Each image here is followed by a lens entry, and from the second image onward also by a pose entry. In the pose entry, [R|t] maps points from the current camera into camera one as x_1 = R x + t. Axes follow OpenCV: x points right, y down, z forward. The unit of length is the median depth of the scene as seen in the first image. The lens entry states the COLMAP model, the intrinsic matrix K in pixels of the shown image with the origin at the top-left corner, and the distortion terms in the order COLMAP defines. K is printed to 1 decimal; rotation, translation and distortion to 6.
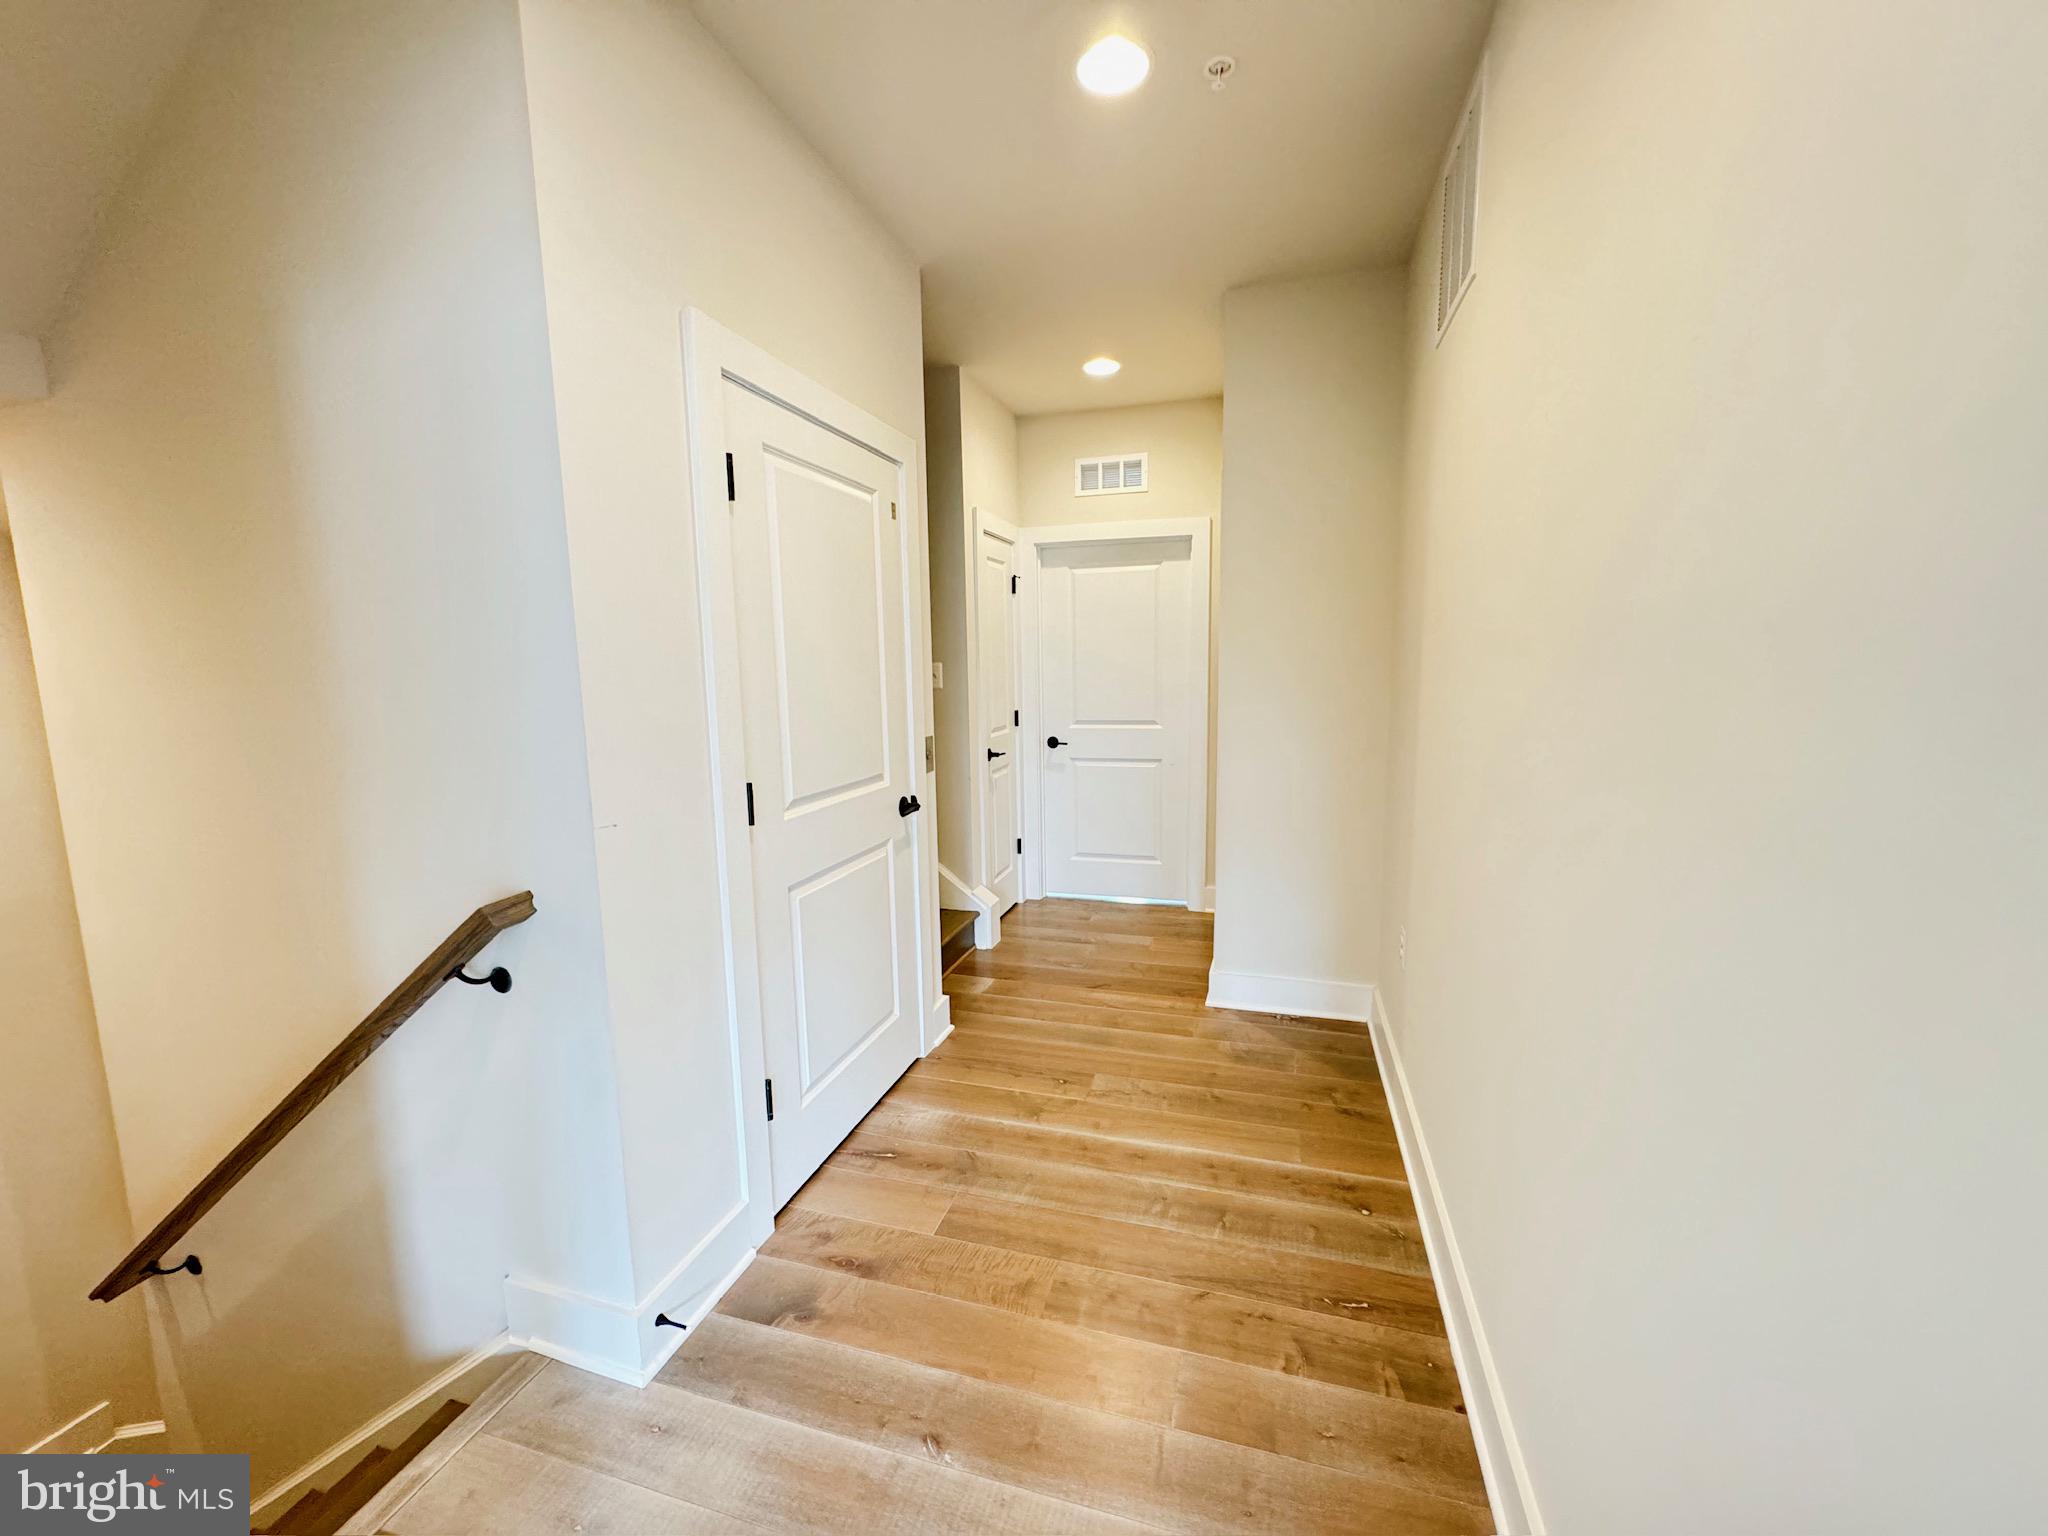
lens RADIAL K [[813.7, 0, 1024.0], [0, 813.7, 768.0], [0, 0, 1]] dist [-0.000872, 0.000908]
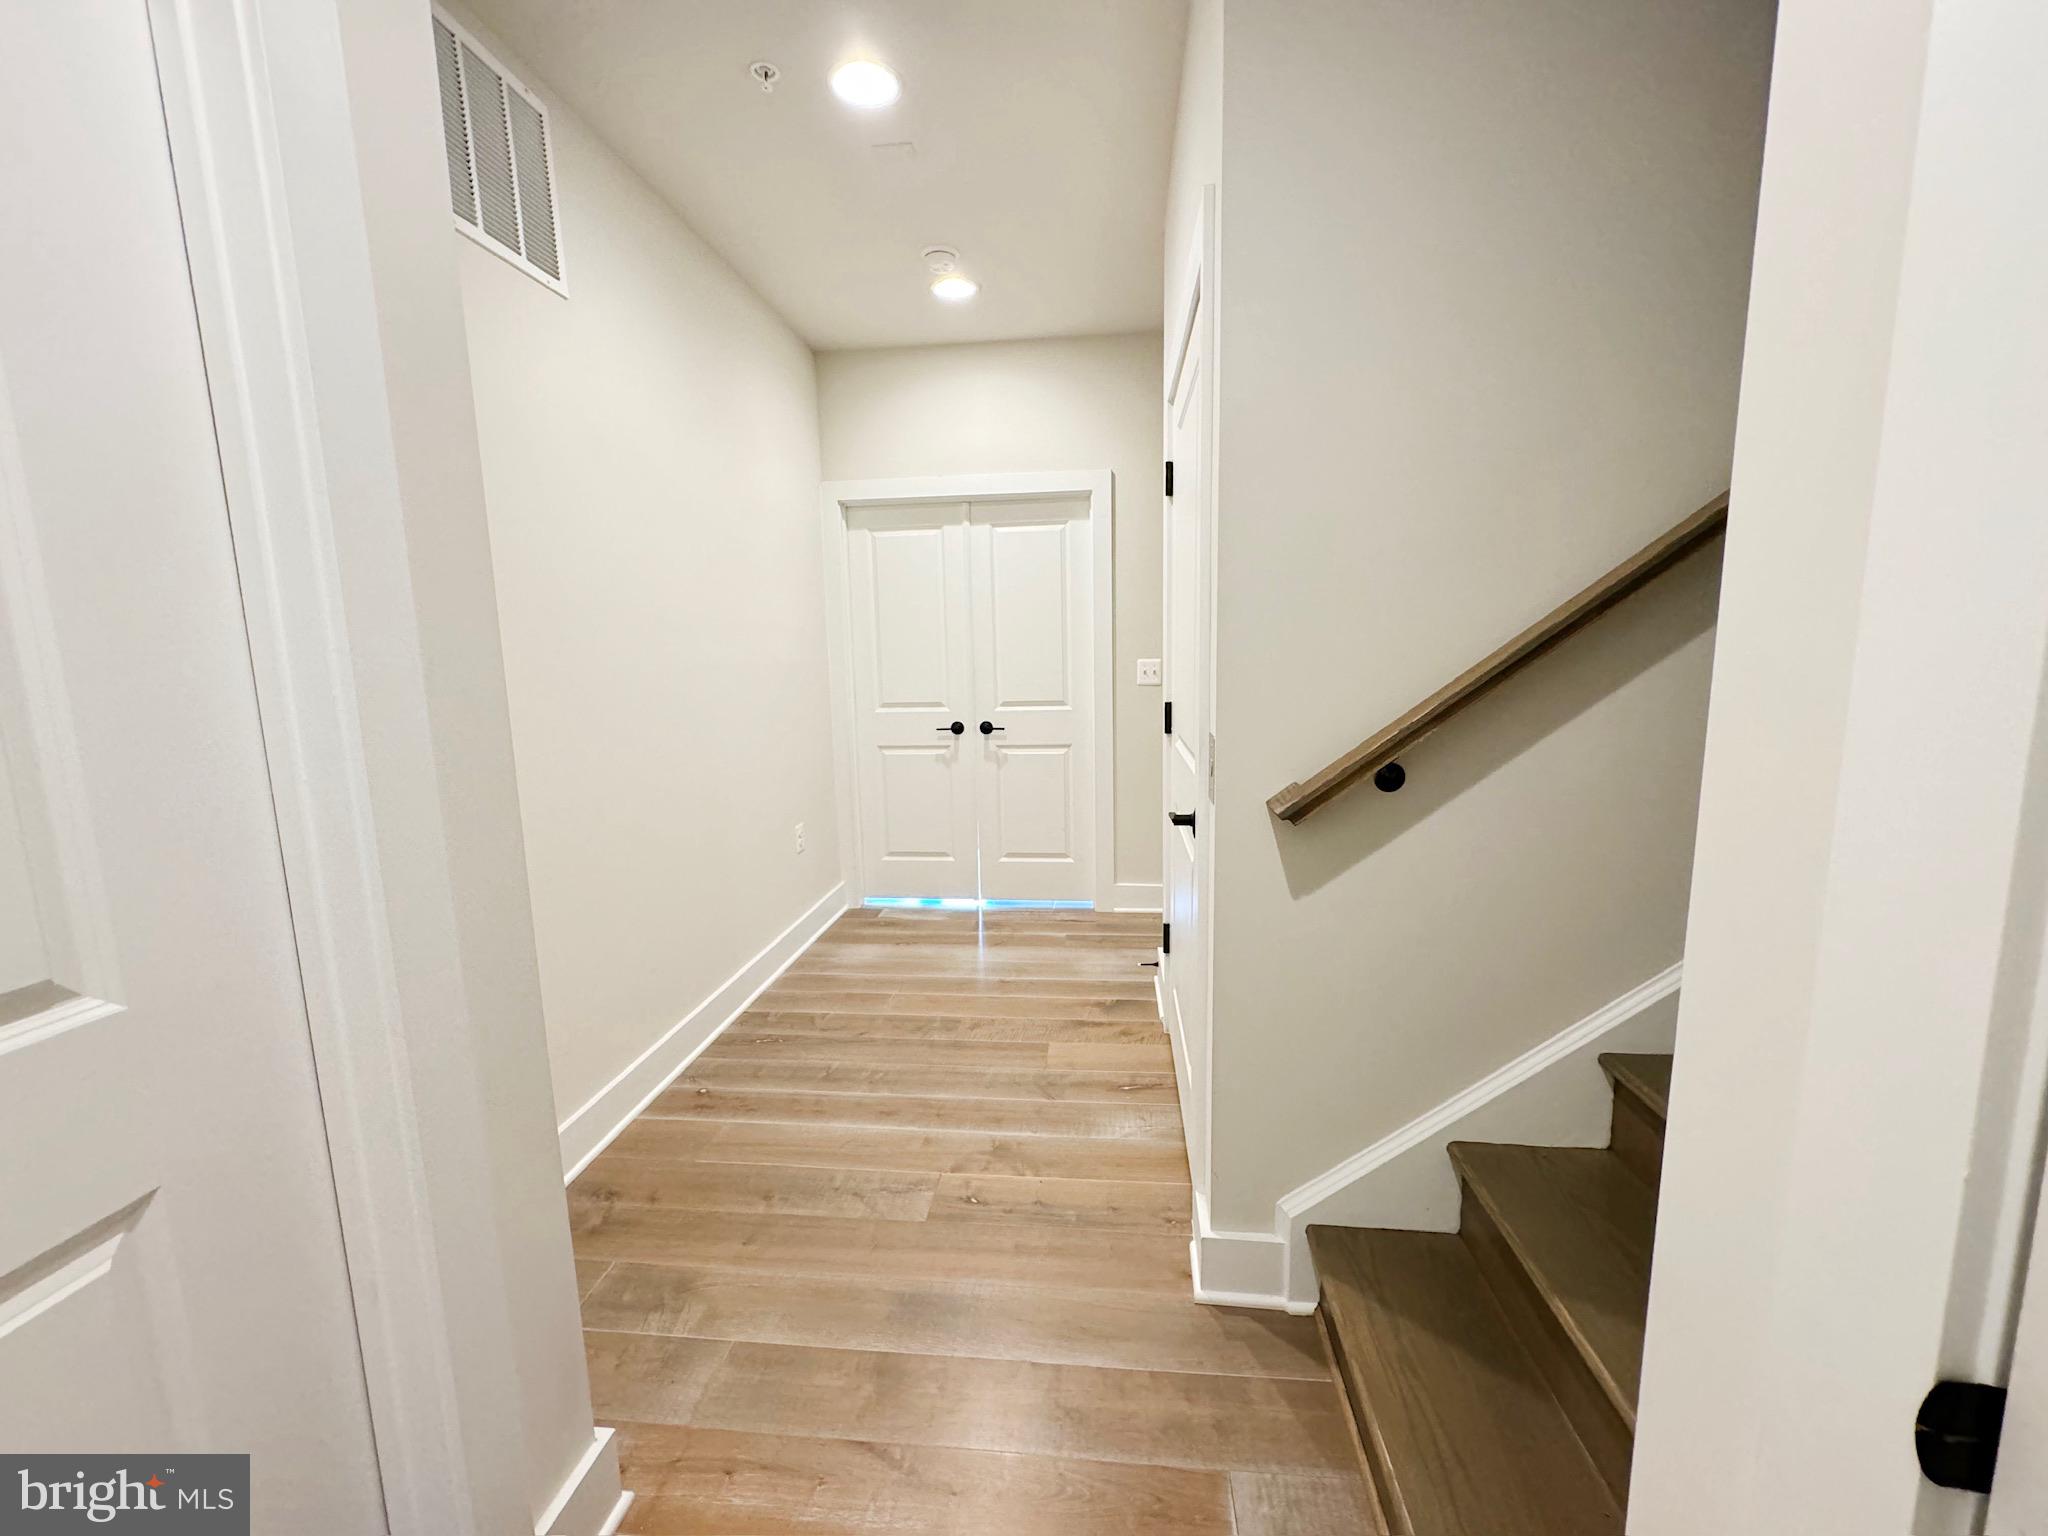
lens RADIAL K [[813.7, 0, 1024.0], [0, 813.7, 768.0], [0, 0, 1]] dist [-0.000872, 0.000908]
pose [[-0.981163, 0.064270, -0.182179, 0.133972], [0.013099, 0.963000, 0.269183, -0.212549], [0.192738, 0.261726, -0.945702, 1.950755]]
